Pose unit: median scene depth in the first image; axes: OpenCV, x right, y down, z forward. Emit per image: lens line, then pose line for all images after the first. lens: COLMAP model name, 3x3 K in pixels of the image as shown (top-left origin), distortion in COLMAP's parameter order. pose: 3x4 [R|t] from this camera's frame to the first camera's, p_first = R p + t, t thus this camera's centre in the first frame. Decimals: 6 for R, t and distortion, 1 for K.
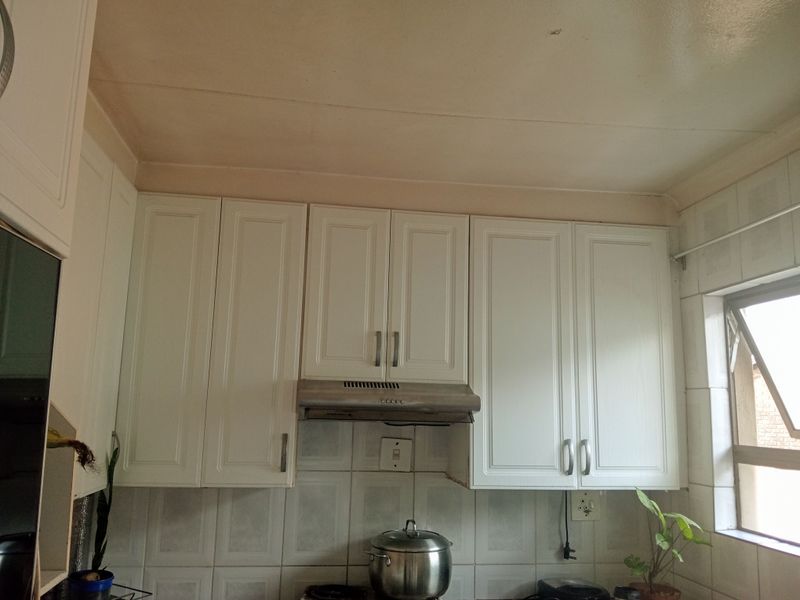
lens RADIAL K [[646.4, 0, 400.0], [0, 646.4, 302.9], [0, 0, 1]] dist [0.045079, -0.091297]
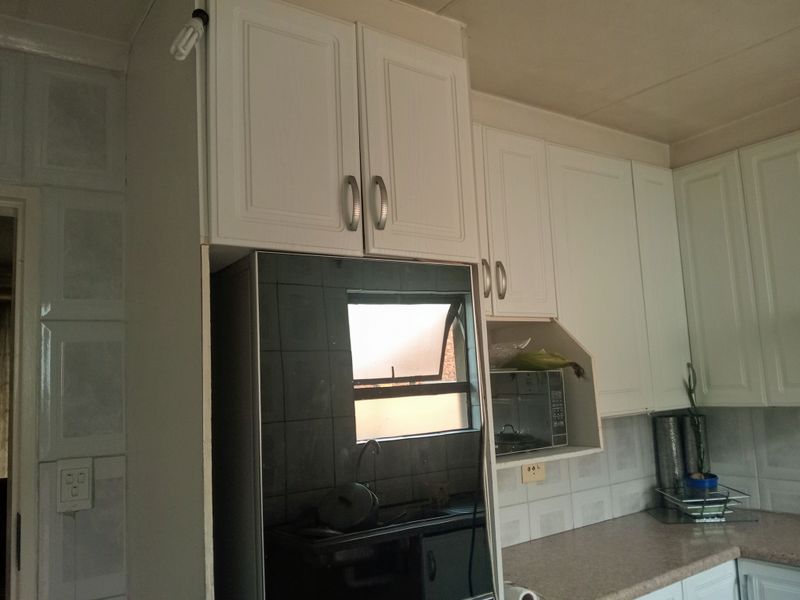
lens RADIAL K [[646.4, 0, 400.0], [0, 646.4, 302.9], [0, 0, 1]] dist [0.045079, -0.091297]
pose [[0.464872, -0.145406, -0.873356, 0.410030], [0.203483, 0.977563, -0.054445, 0.037641], [0.861678, -0.152403, 0.484030, -0.074596]]
